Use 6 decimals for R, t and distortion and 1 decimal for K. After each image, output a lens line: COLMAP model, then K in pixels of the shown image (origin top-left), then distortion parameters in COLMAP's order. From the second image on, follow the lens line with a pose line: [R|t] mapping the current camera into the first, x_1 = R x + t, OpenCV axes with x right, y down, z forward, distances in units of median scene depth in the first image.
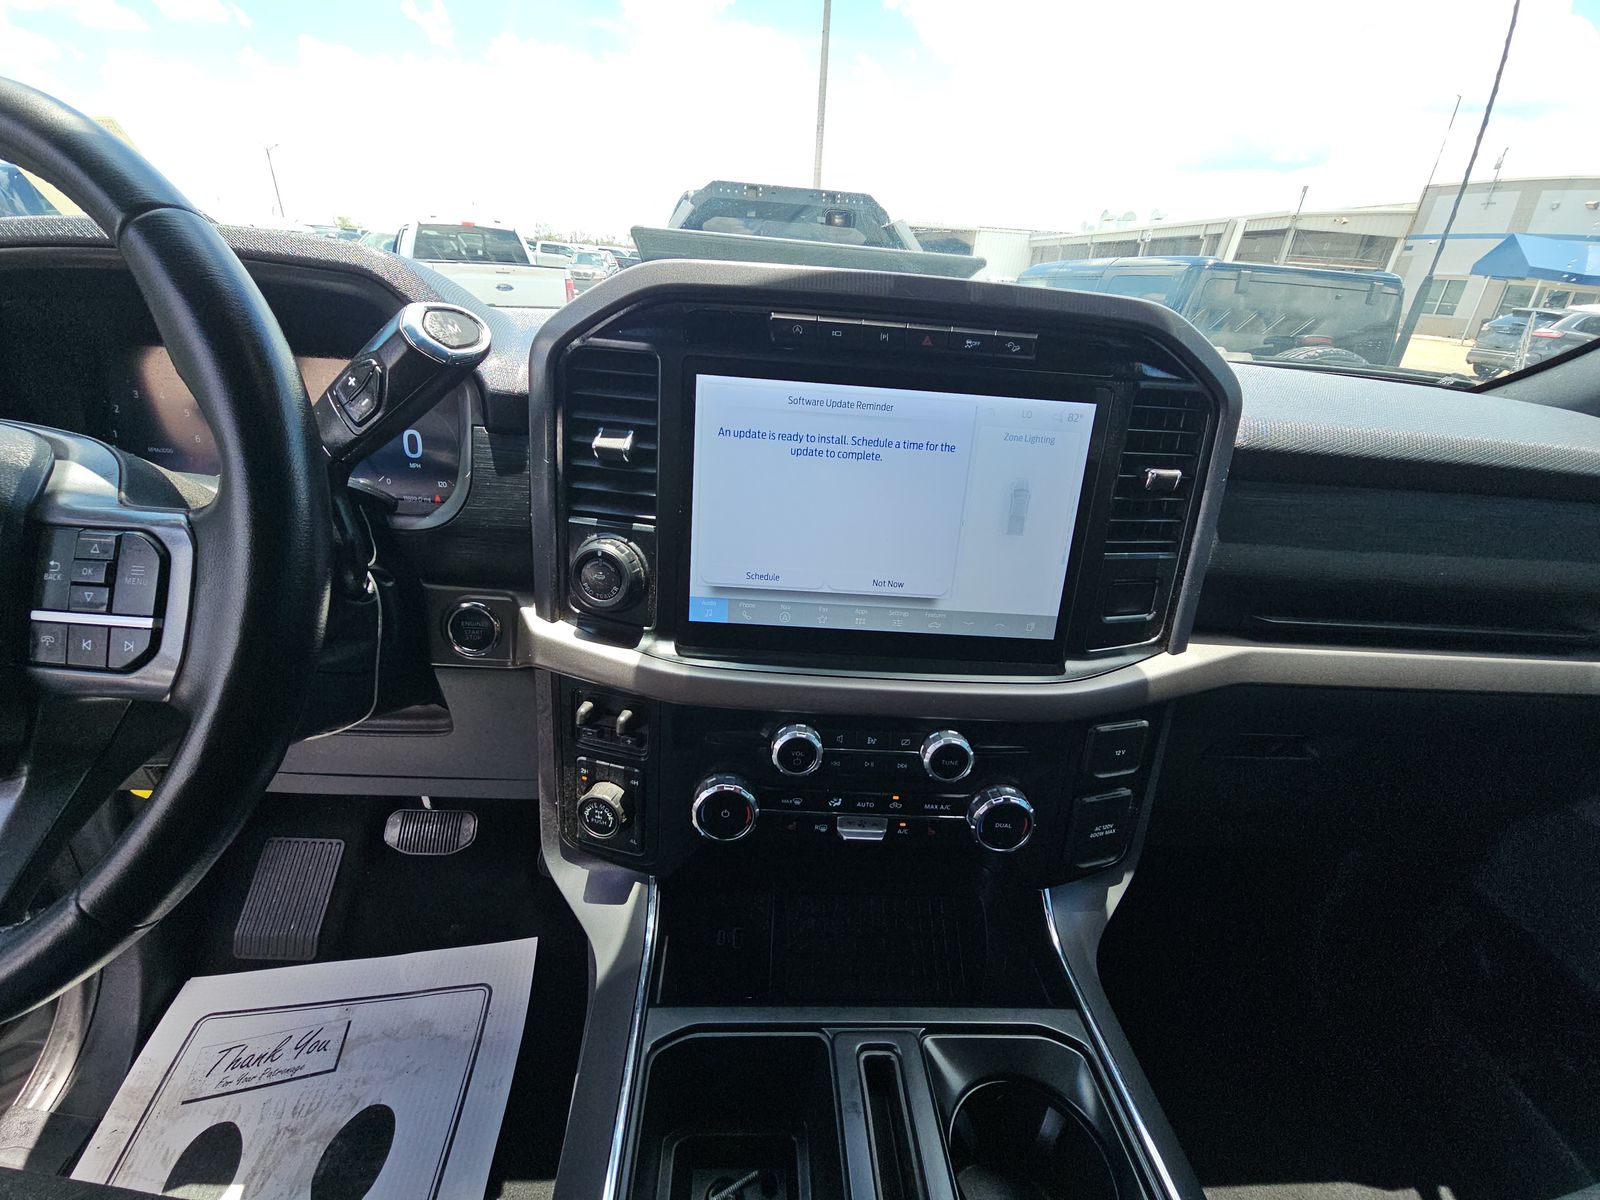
lens RADIAL K [[638.6, 0, 800.0], [0, 638.6, 600.0], [0, 0, 1]] dist [-0.000764, -0.000304]
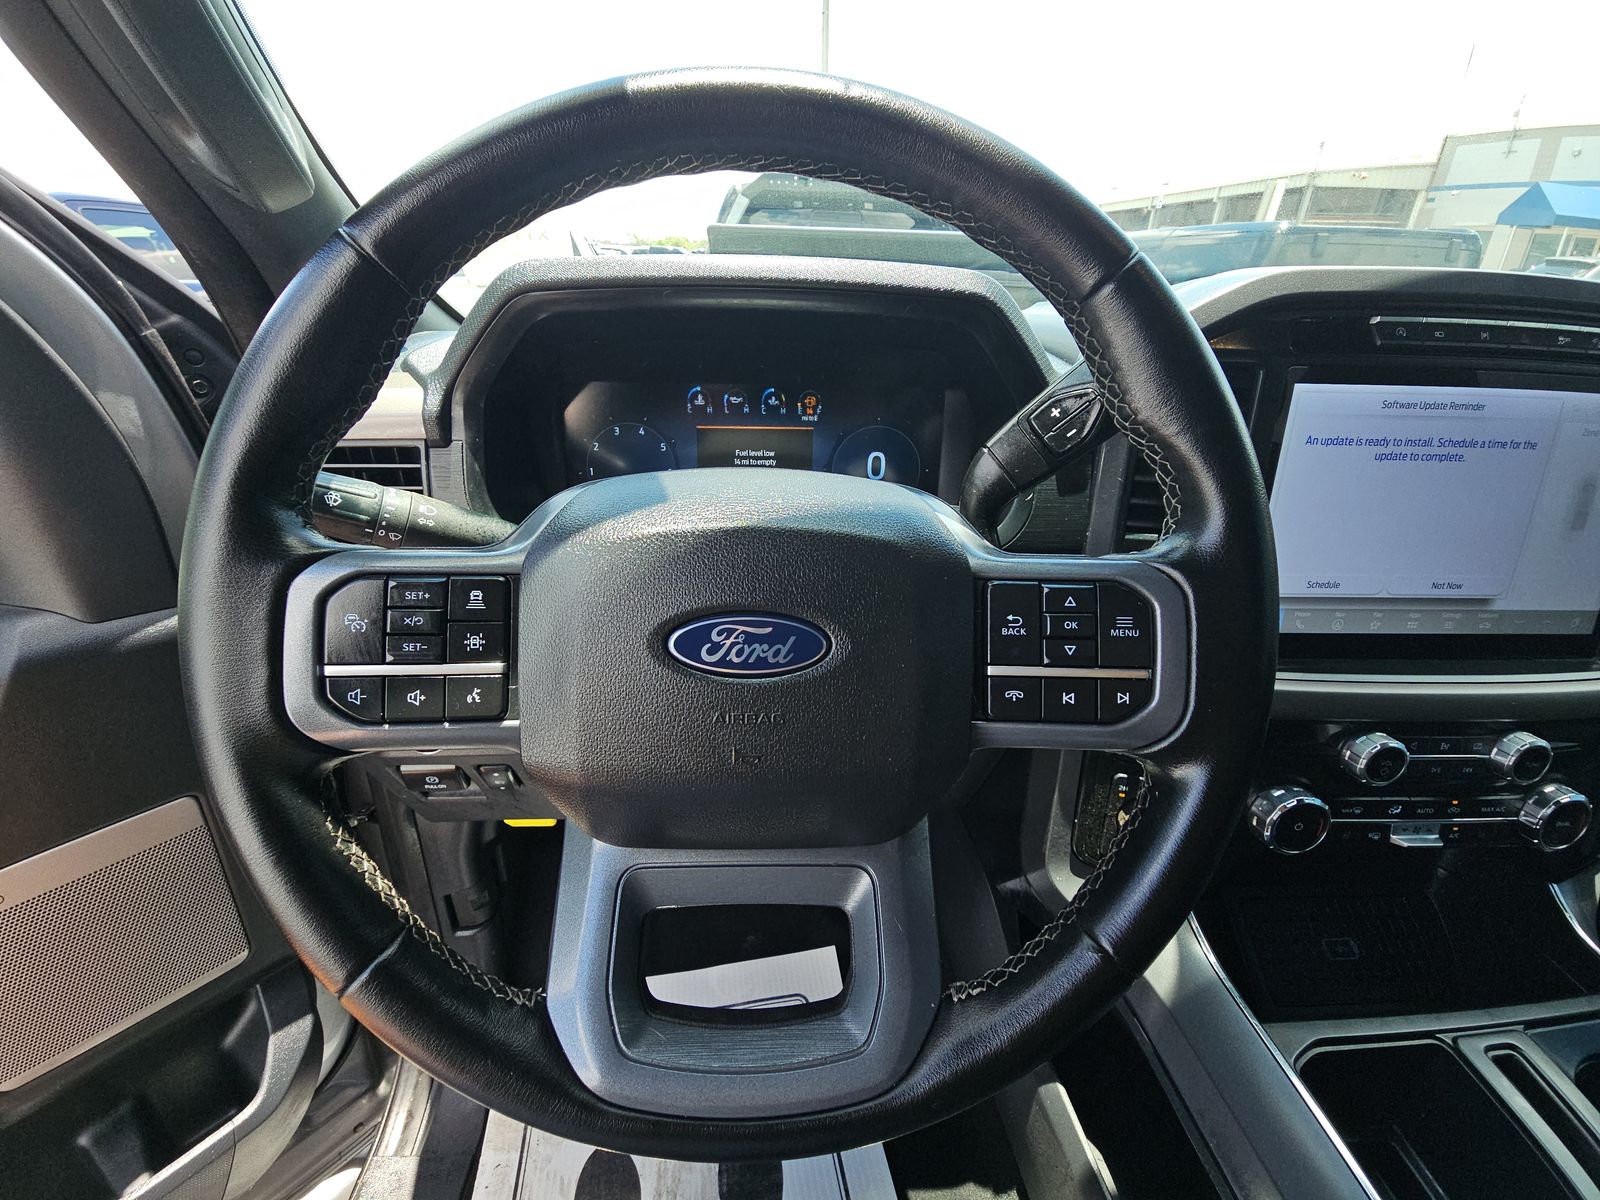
lens RADIAL K [[639.2, 0, 800.0], [0, 639.2, 600.0], [0, 0, 1]] dist [0.000275, -0.006505]
pose [[0.998452, -0.047214, -0.029417, -0.835254], [0.047615, 0.998780, 0.013059, -0.064610], [0.028765, -0.014440, 0.999482, -0.003363]]
